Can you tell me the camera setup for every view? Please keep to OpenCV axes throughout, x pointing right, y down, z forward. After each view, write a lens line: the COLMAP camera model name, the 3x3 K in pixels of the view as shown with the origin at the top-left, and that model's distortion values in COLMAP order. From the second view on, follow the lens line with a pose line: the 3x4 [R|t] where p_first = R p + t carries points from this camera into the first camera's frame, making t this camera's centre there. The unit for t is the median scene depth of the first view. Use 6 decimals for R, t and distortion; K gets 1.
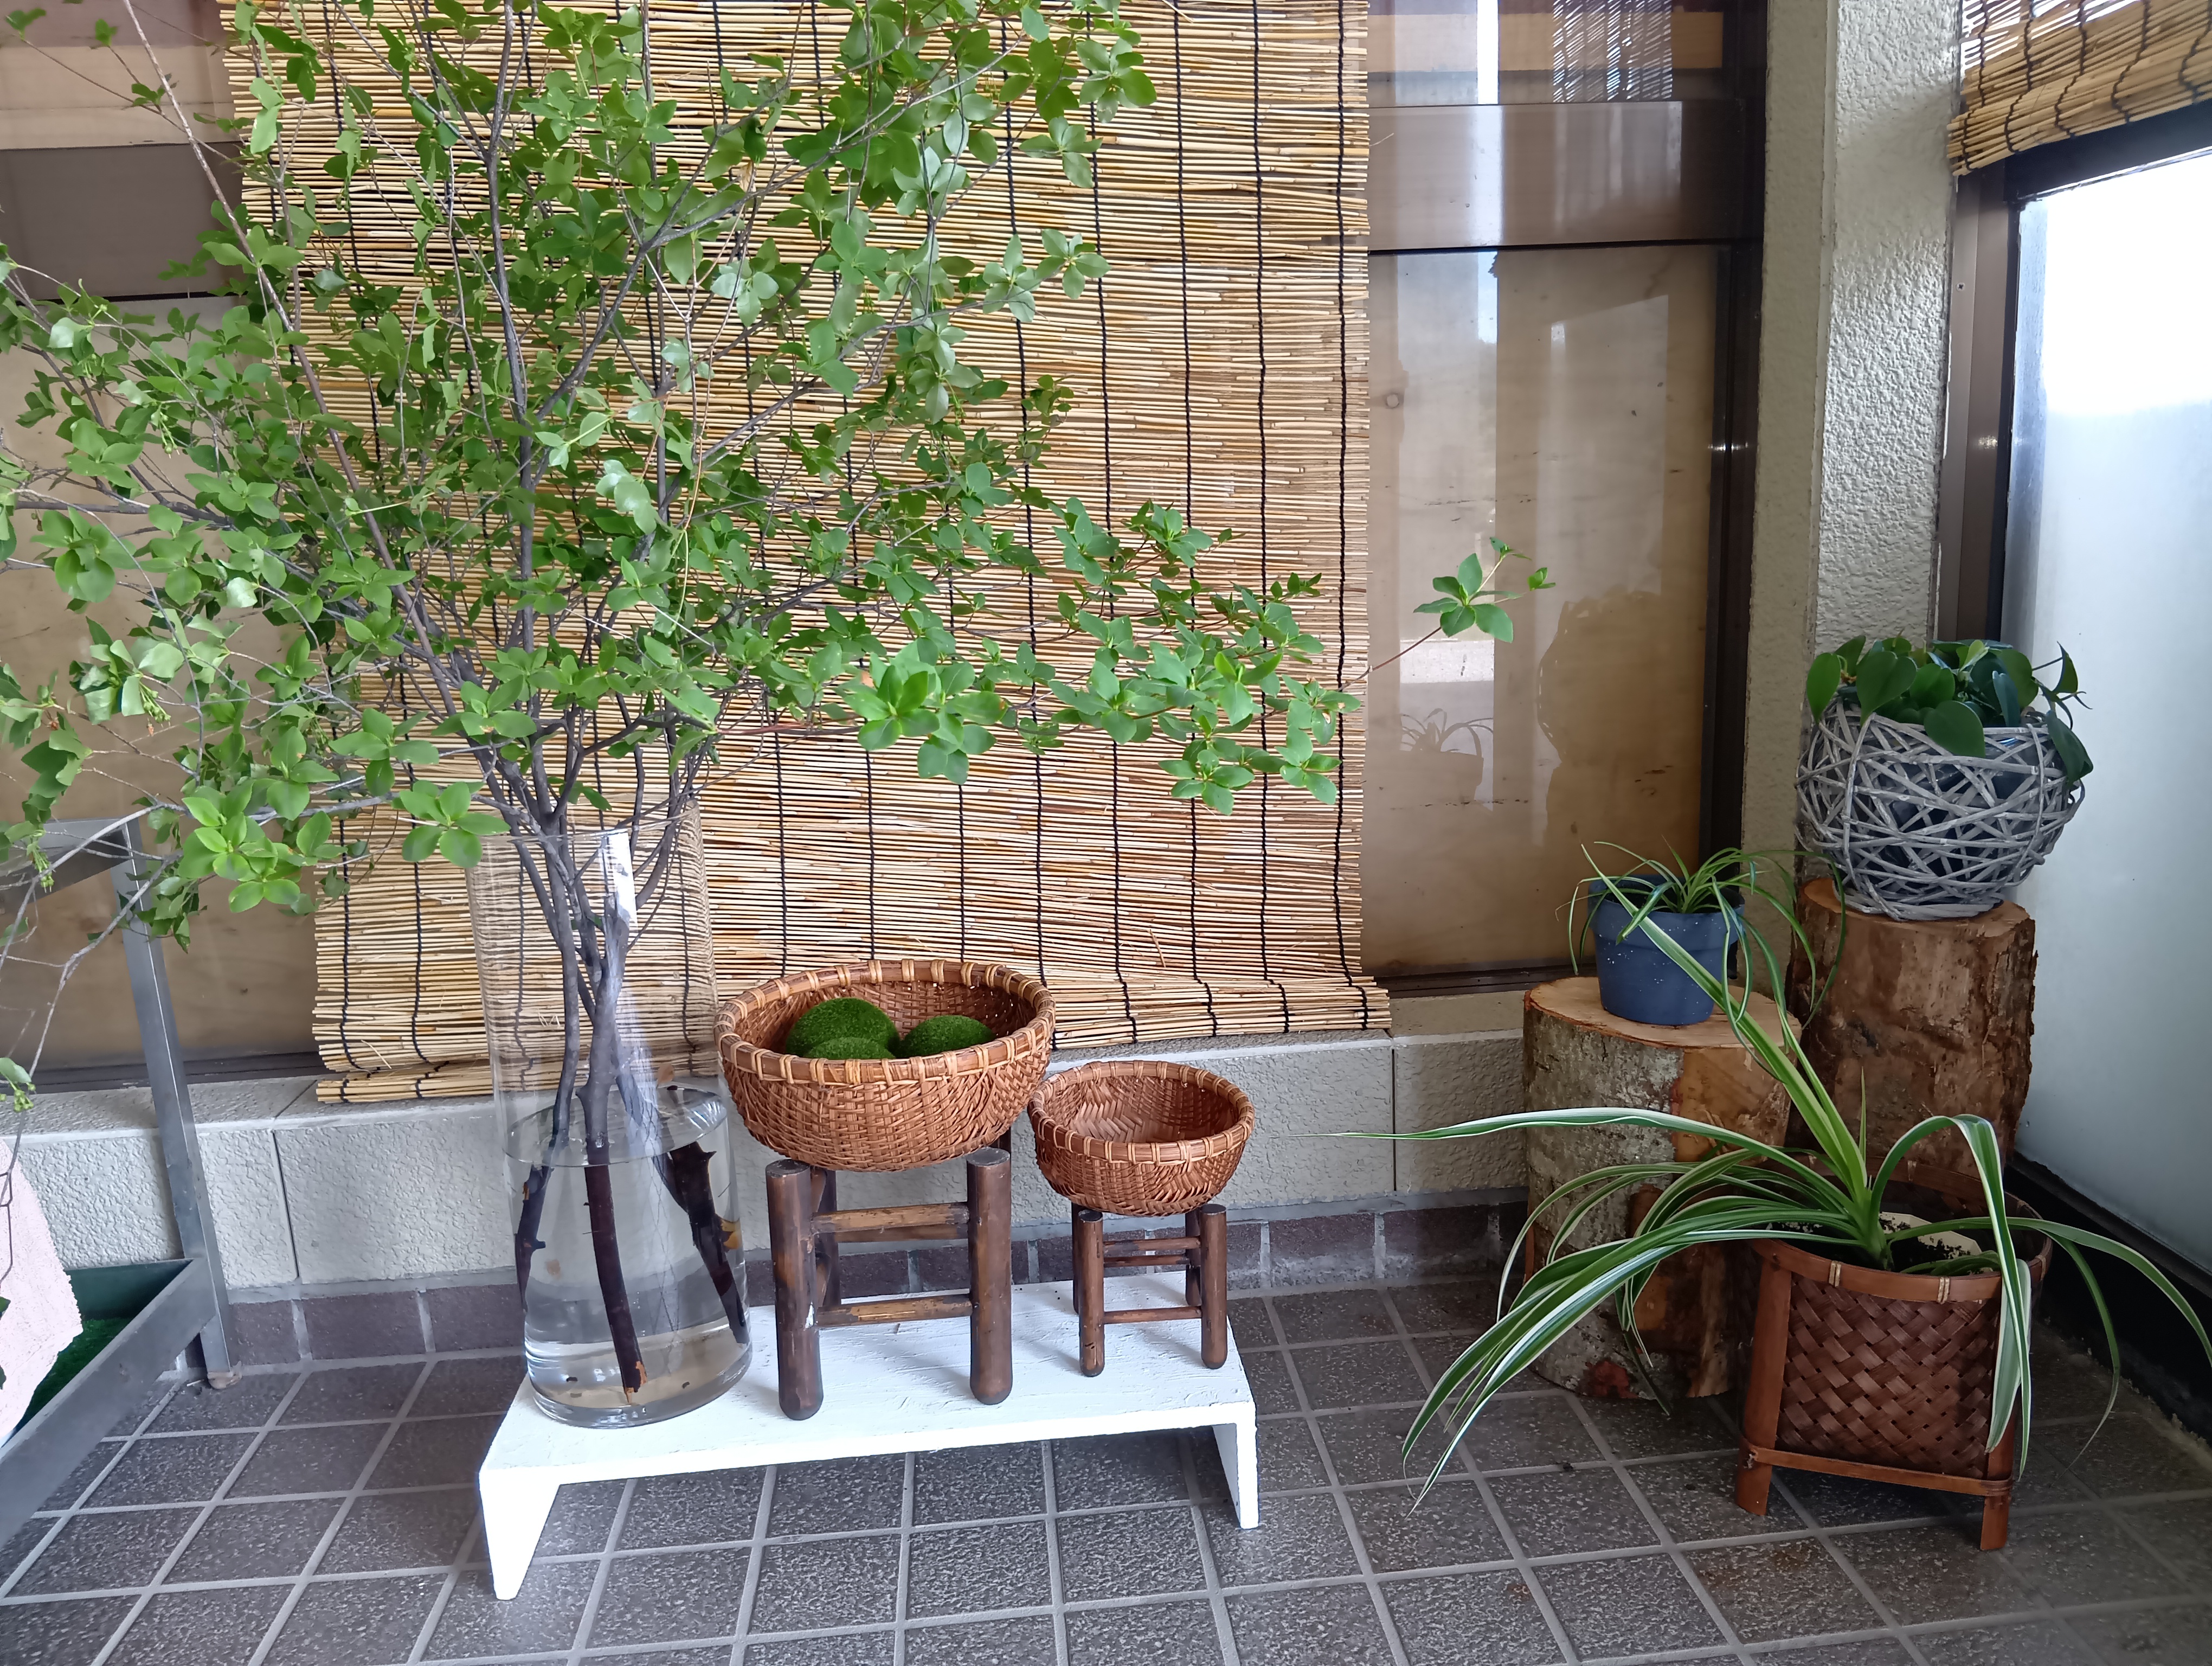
lens RADIAL K [[1711.9, 0, 1162.7], [0, 1711.9, 851.4], [0, 0, 1]] dist [0.009422, -0.048300]
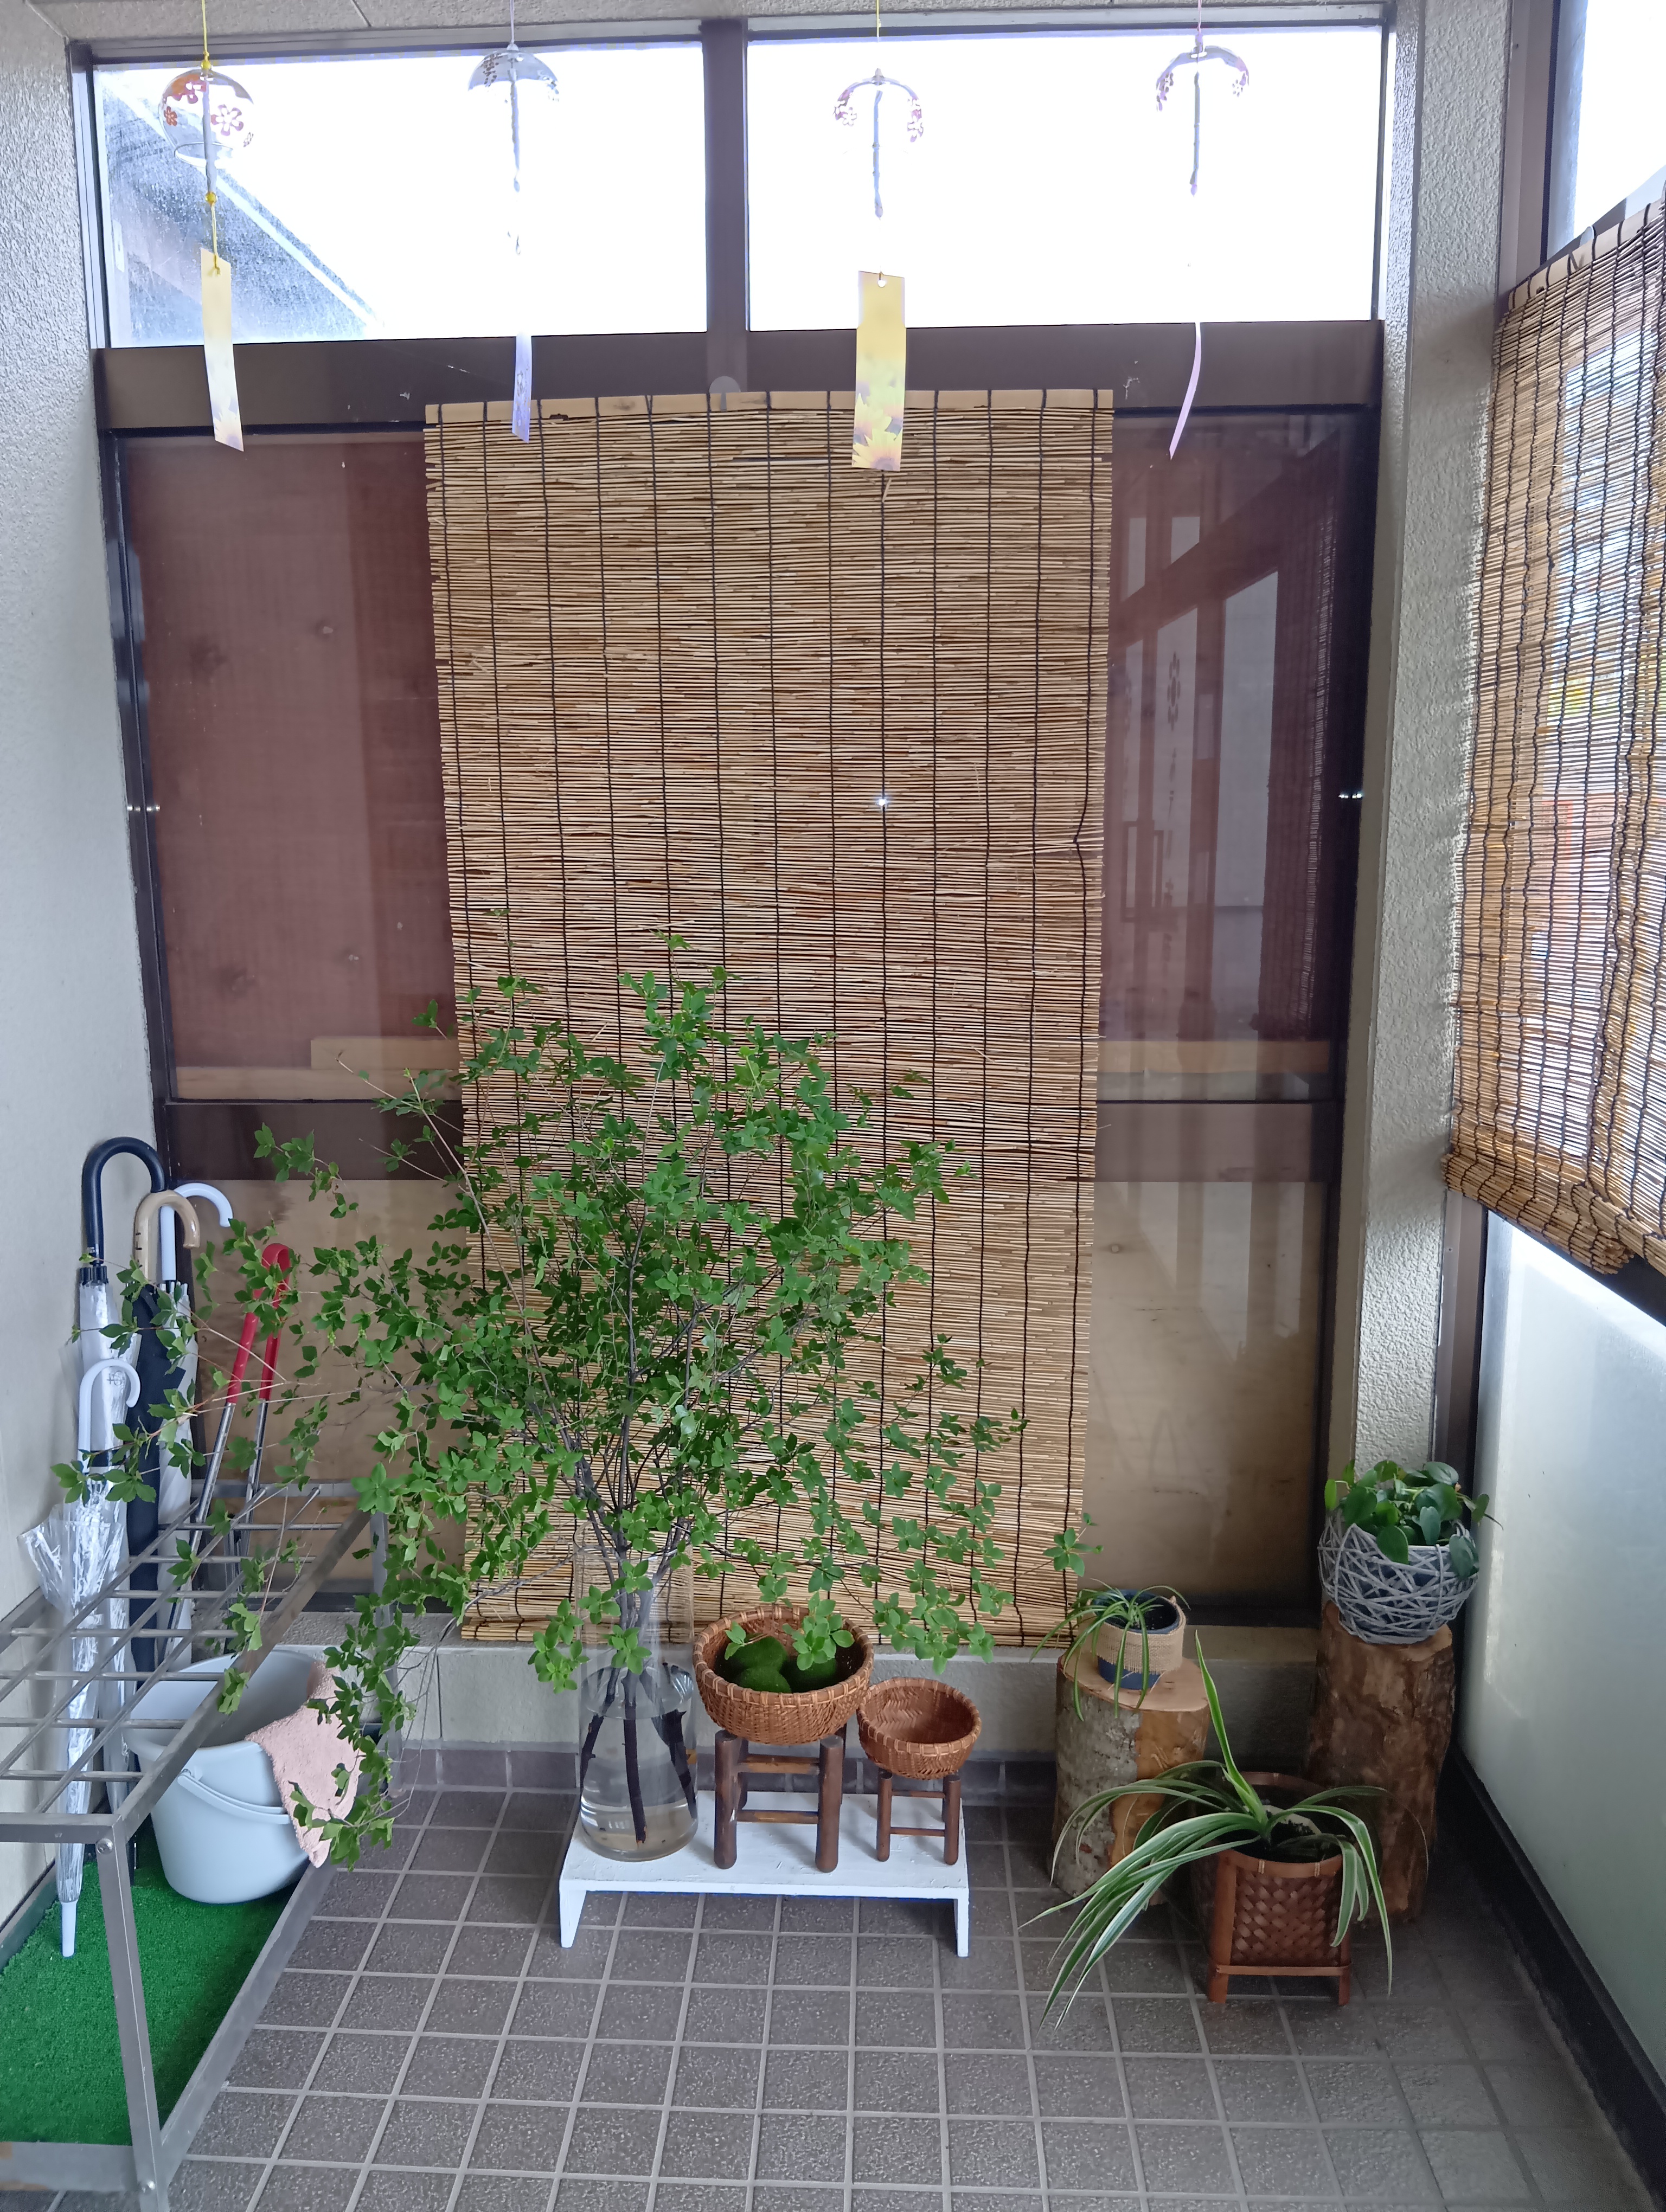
lens RADIAL K [[1711.9, 0, 825.0], [0, 1711.9, 1105.7], [0, 0, 1]] dist [0.009422, -0.048300]
pose [[0.988546, 0.056931, -0.139769, 0.105649], [-0.062317, 0.997461, -0.034460, -0.420706], [0.137453, 0.042775, 0.989584, -0.829054]]
